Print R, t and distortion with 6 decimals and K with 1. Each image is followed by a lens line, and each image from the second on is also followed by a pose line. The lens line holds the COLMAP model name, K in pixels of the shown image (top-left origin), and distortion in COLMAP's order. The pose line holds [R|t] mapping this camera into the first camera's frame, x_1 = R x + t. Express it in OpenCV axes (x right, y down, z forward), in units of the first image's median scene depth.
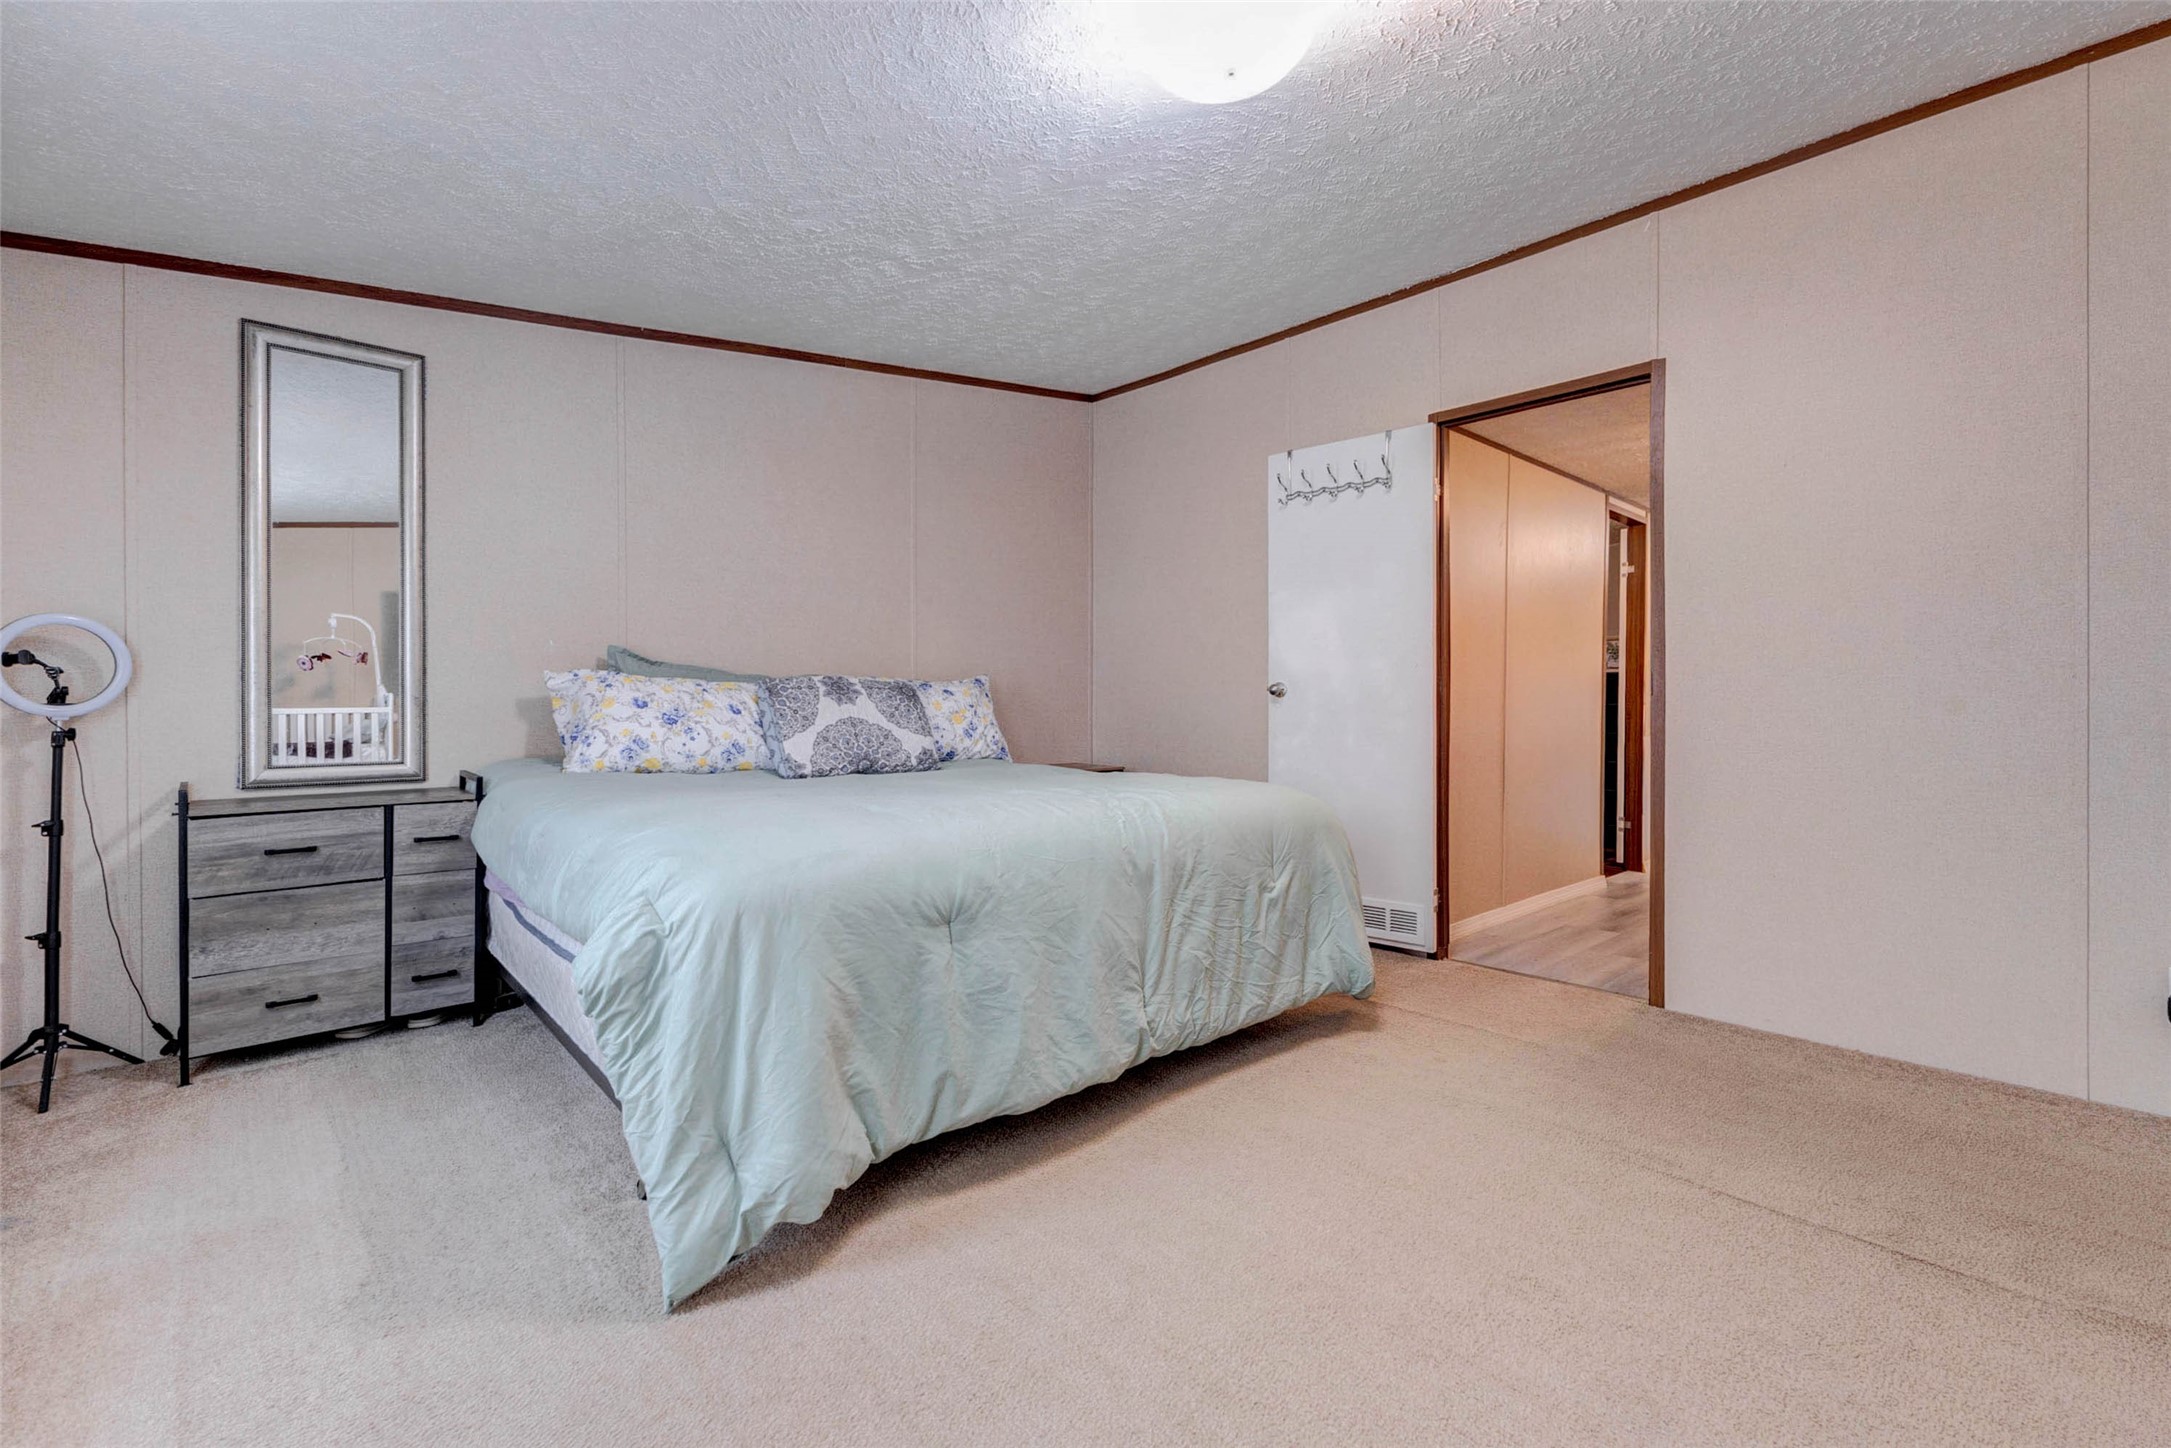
lens RADIAL K [[945.1, 0, 1081.4], [0, 945.1, 704.3], [0, 0, 1]] dist [0.011717, -0.003422]
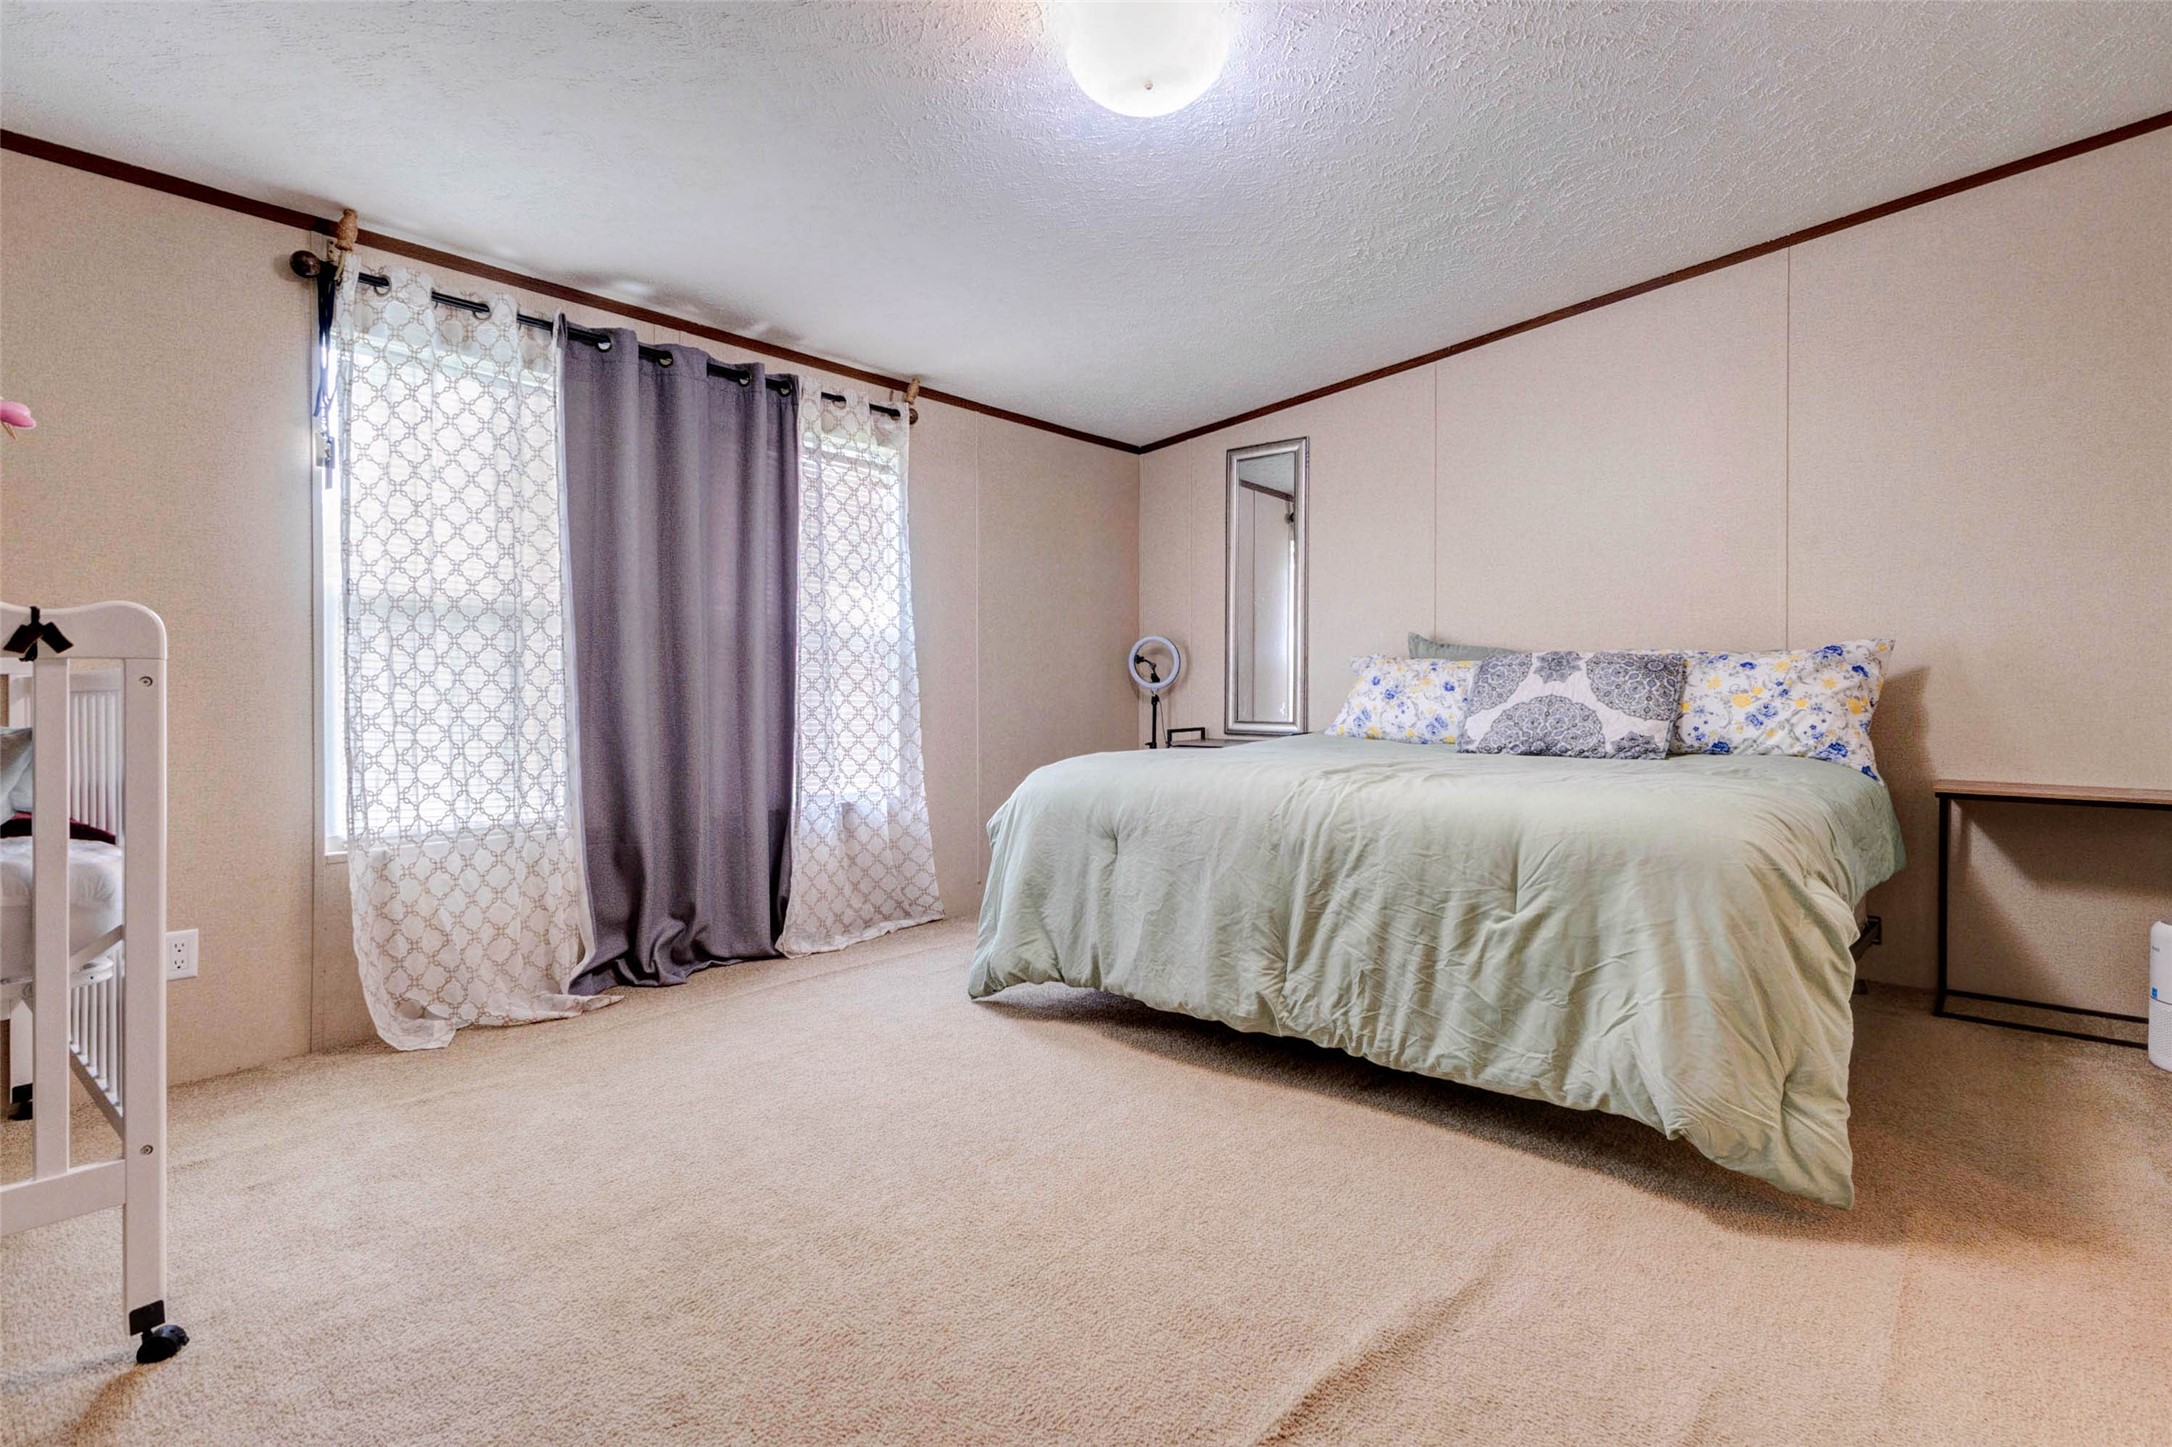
lens RADIAL K [[1058.6, 0, 1079.3], [0, 1058.6, 689.2], [0, 0, 1]] dist [0.002894, -0.001661]
pose [[0.120775, -0.000742, -0.992680, 0.805463], [-0.005617, 0.999983, -0.001431, 0.013224], [0.992664, 0.005749, 0.120769, 0.459533]]
